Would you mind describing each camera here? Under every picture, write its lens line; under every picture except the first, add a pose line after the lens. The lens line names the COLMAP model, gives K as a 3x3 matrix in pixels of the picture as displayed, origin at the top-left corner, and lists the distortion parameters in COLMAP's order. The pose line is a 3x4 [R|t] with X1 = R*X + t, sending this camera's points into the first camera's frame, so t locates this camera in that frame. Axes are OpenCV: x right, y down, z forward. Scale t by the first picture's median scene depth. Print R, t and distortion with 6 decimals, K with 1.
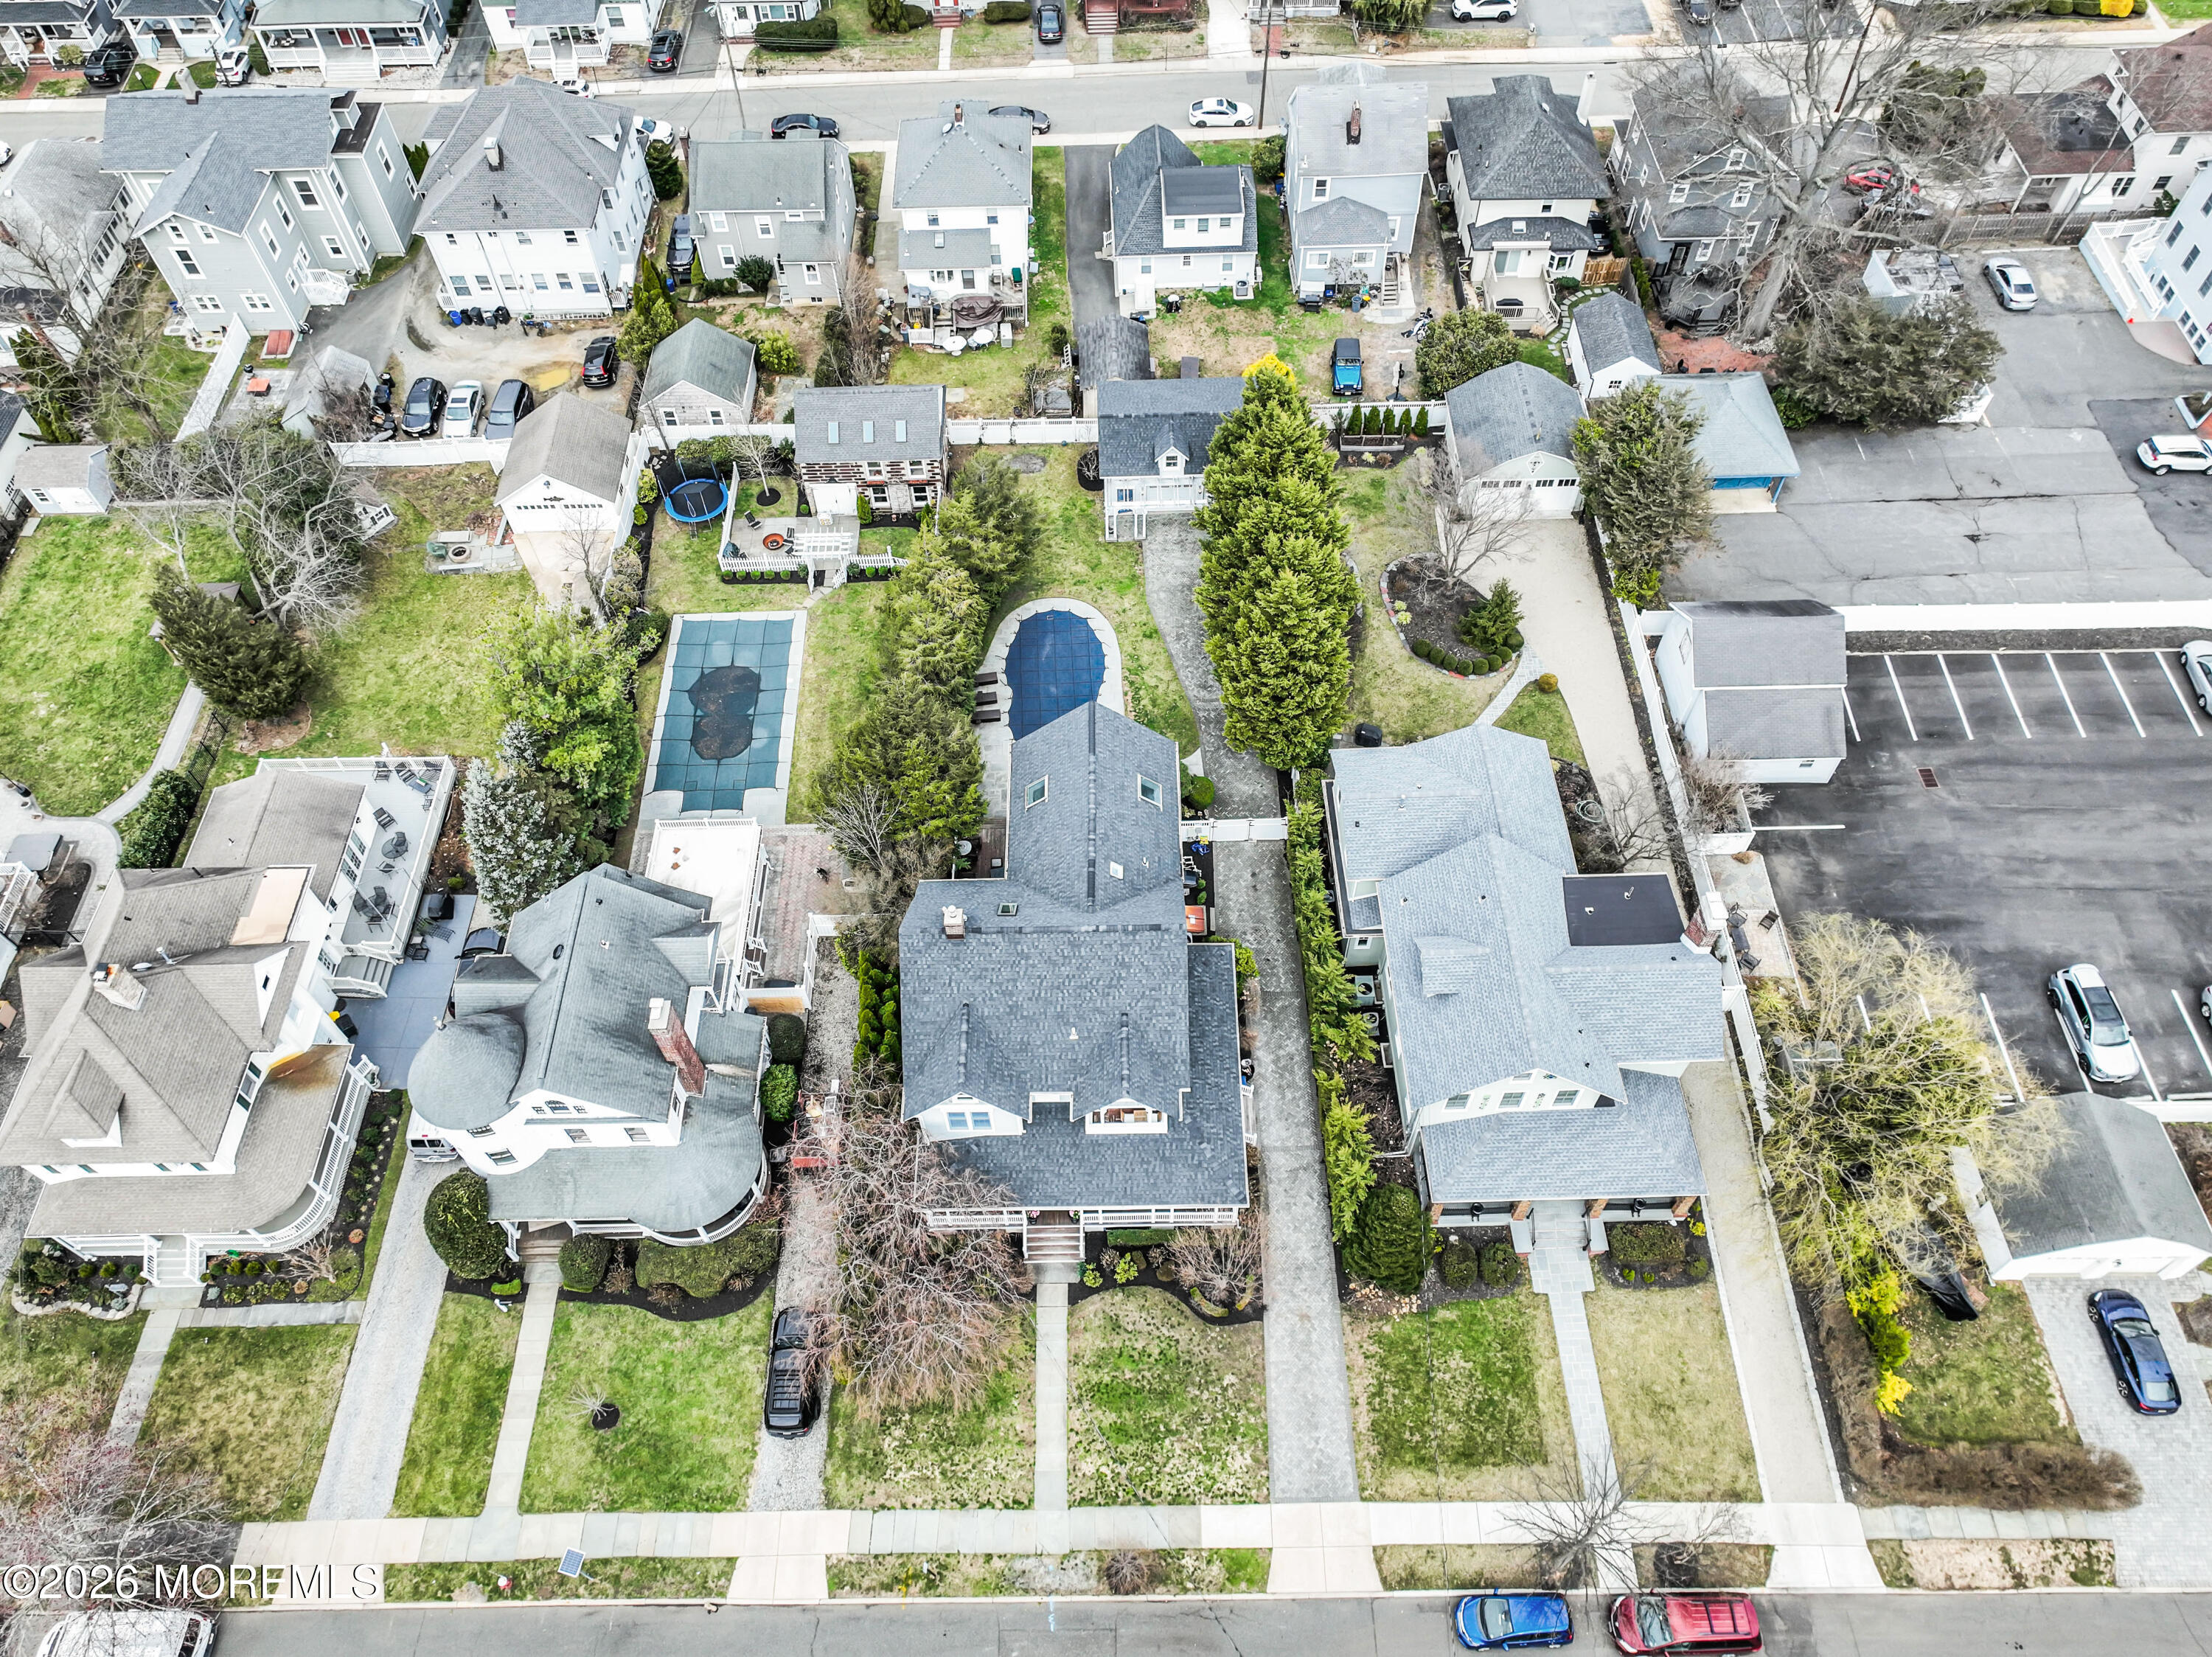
lens RADIAL K [[1566.7, 0, 1101.0], [0, 1566.7, 814.8], [0, 0, 1]] dist [-0.008162, 0.019212]
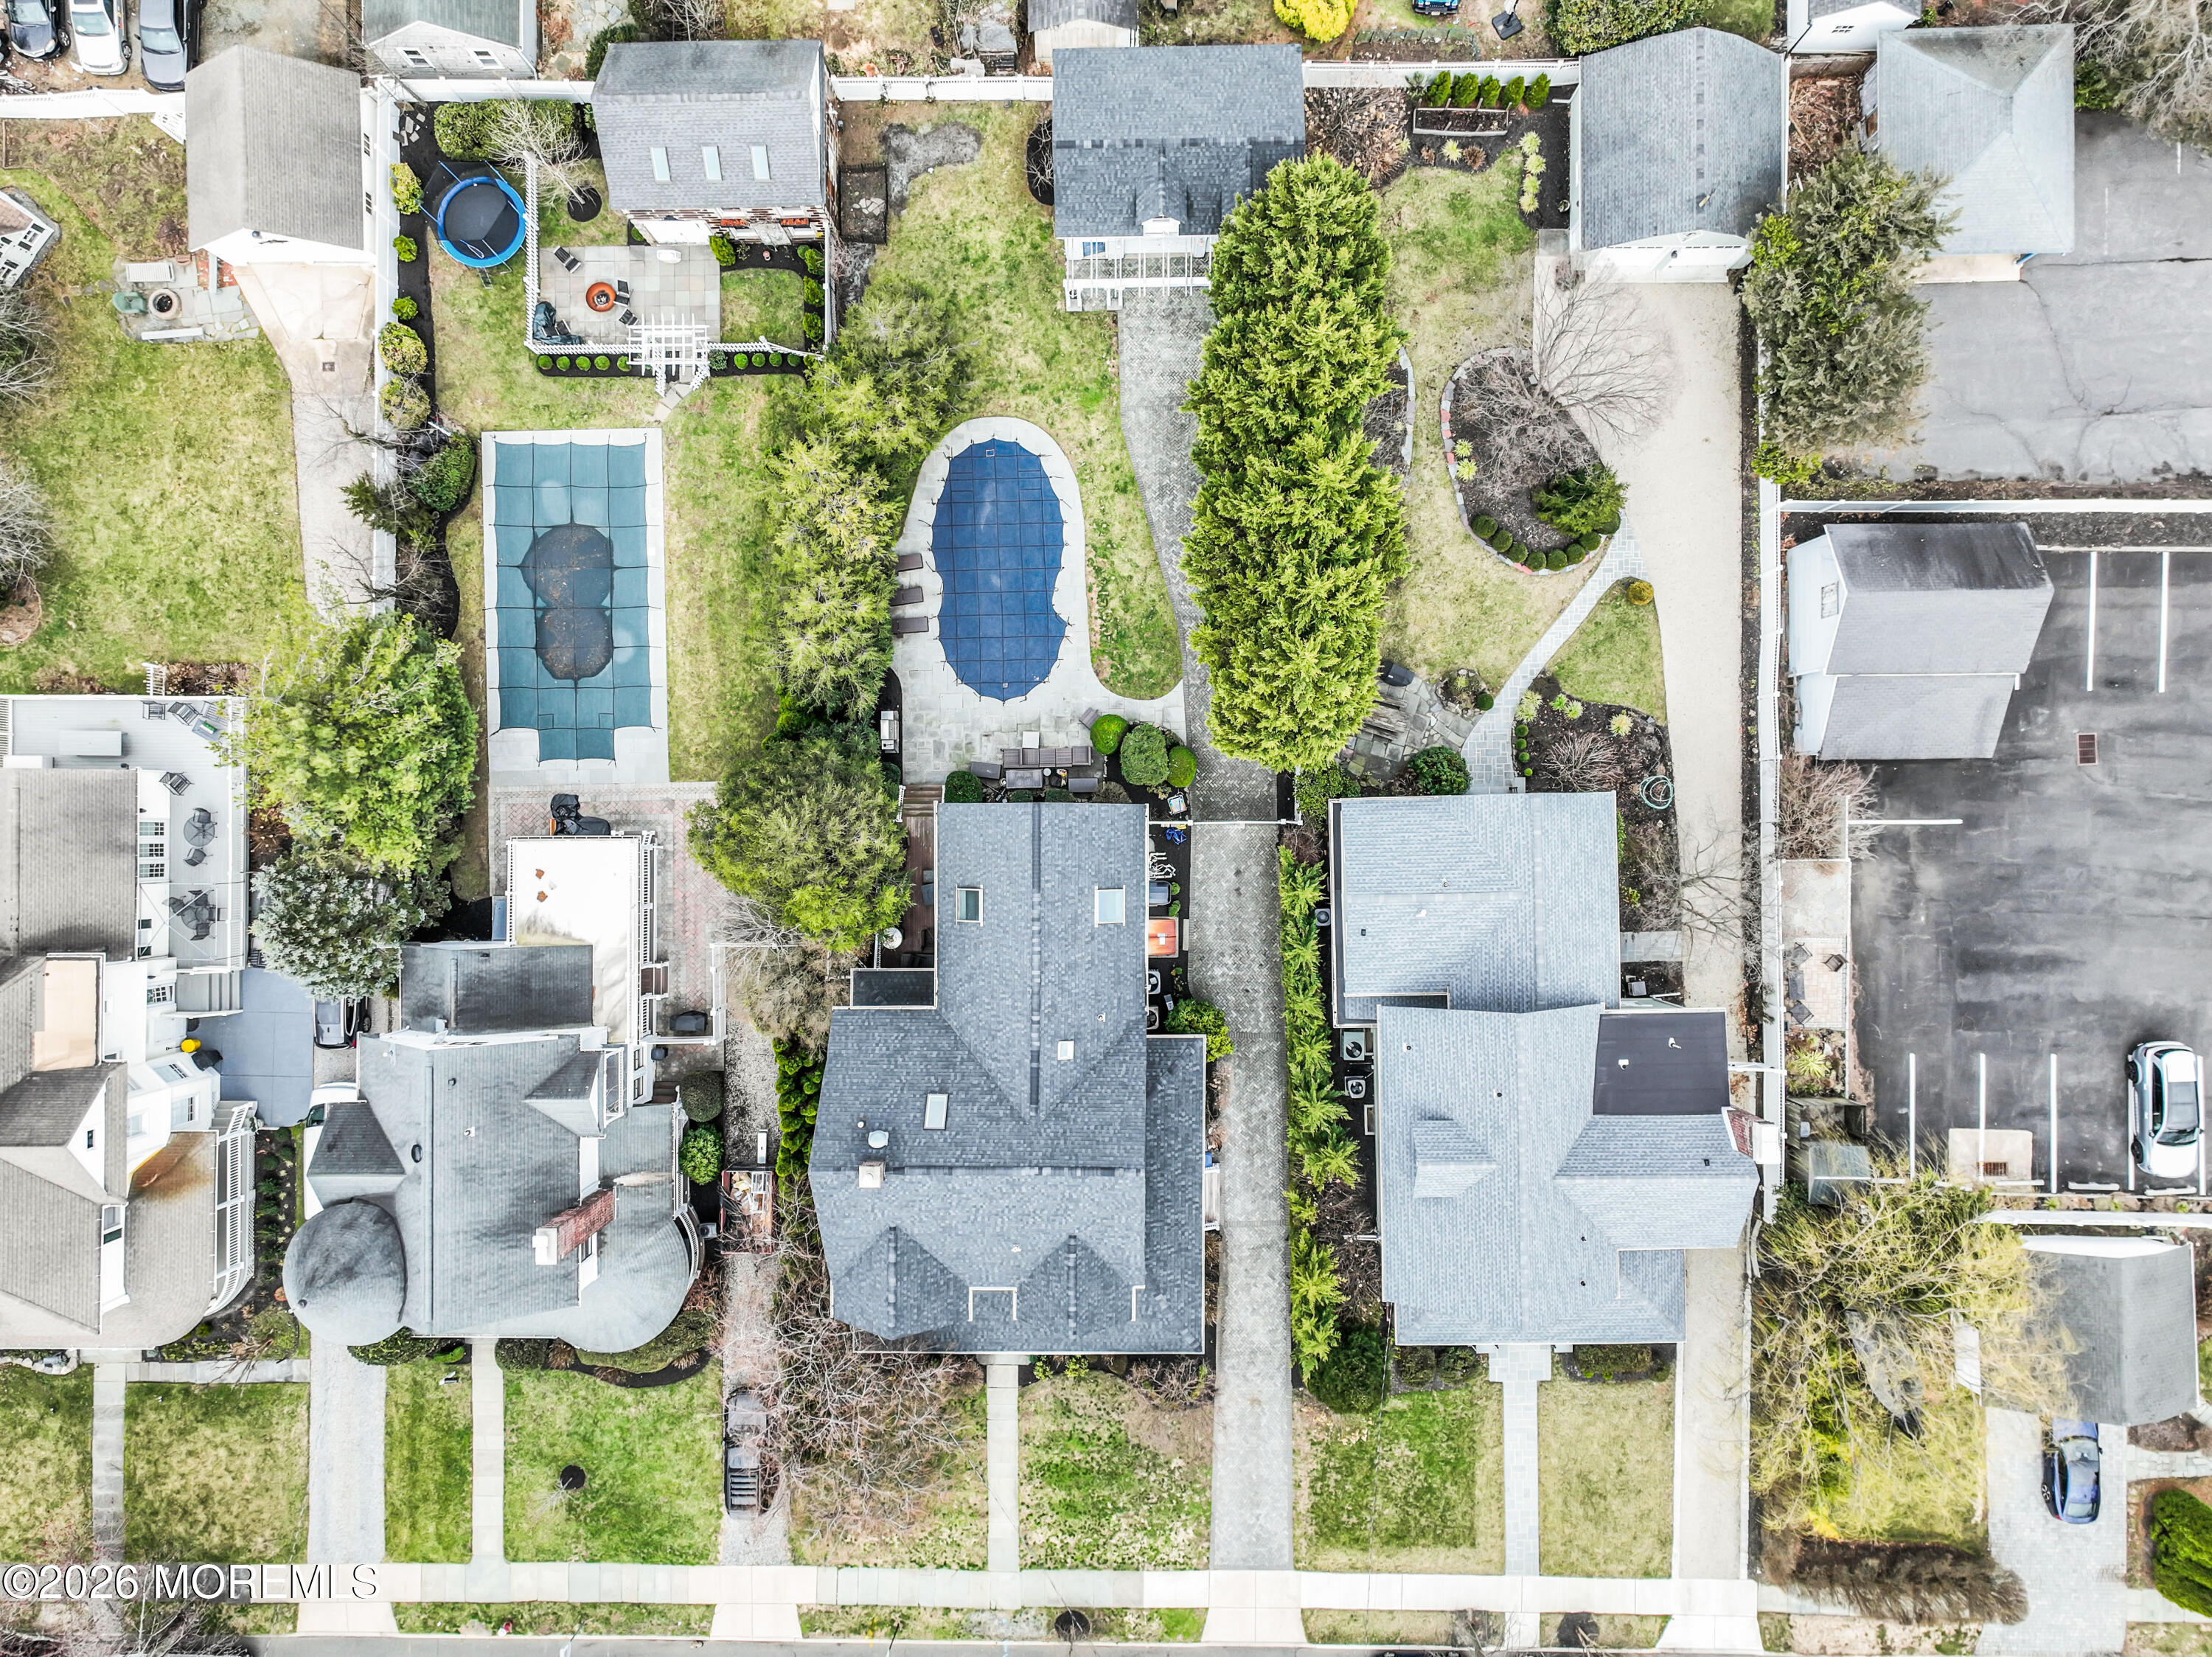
lens RADIAL K [[1566.7, 0, 1102.7], [0, 1566.7, 826.8], [0, 0, 1]] dist [-0.008162, 0.019212]
pose [[0.999965, 0.007367, 0.004071, 0.024036], [-0.008368, 0.817825, 0.575407, -0.513423], [0.000910, -0.575420, 0.817857, 0.366542]]
